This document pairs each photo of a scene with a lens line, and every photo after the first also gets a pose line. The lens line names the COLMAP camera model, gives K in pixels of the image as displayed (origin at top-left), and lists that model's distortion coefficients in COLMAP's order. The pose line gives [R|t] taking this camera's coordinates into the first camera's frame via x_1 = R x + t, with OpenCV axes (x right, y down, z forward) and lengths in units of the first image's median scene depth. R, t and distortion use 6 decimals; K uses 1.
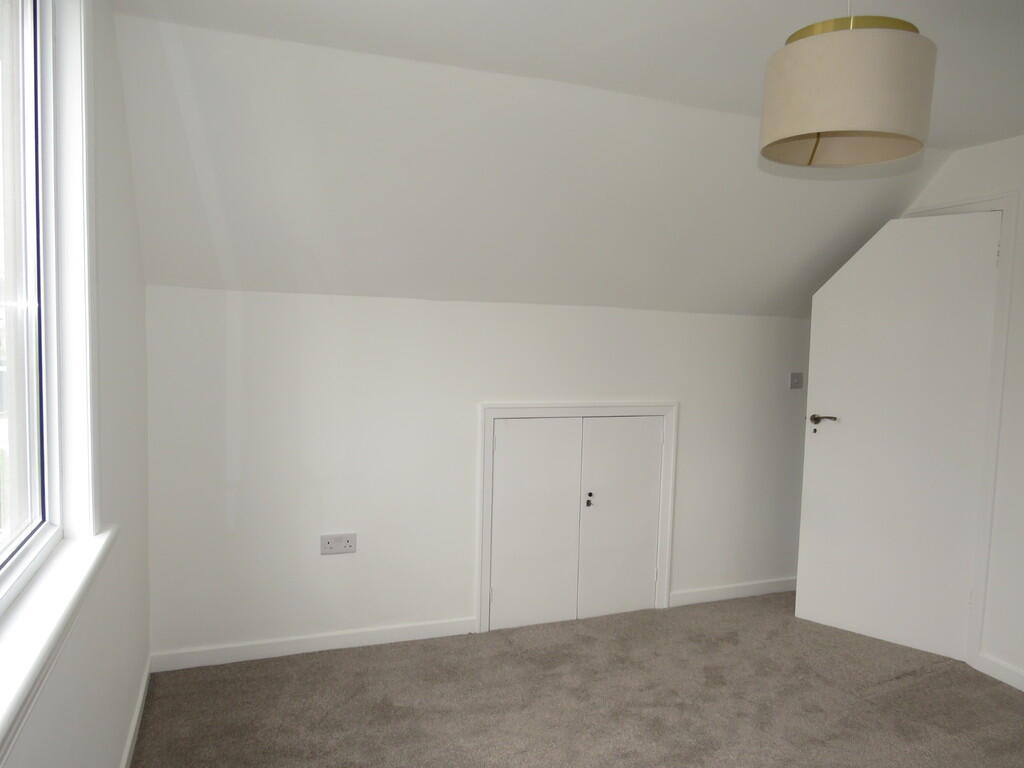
lens RADIAL K [[725.9, 0, 512.0], [0, 725.9, 384.0], [0, 0, 1]] dist [-0.041237, 0.036403]
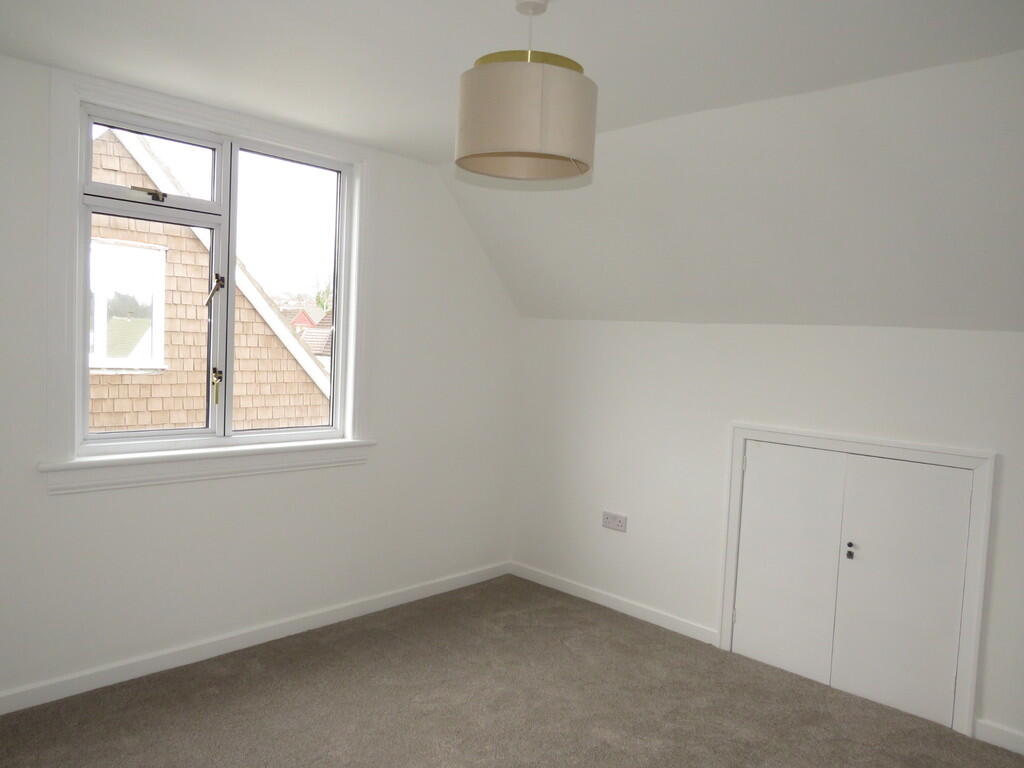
lens RADIAL K [[725.9, 0, 512.0], [0, 725.9, 384.0], [0, 0, 1]] dist [-0.041237, 0.036403]
pose [[0.425140, 0.044892, -0.904014, 0.730240], [-0.104025, 0.994575, 0.000468, 0.004974], [0.899130, 0.093841, 0.427503, 0.270852]]
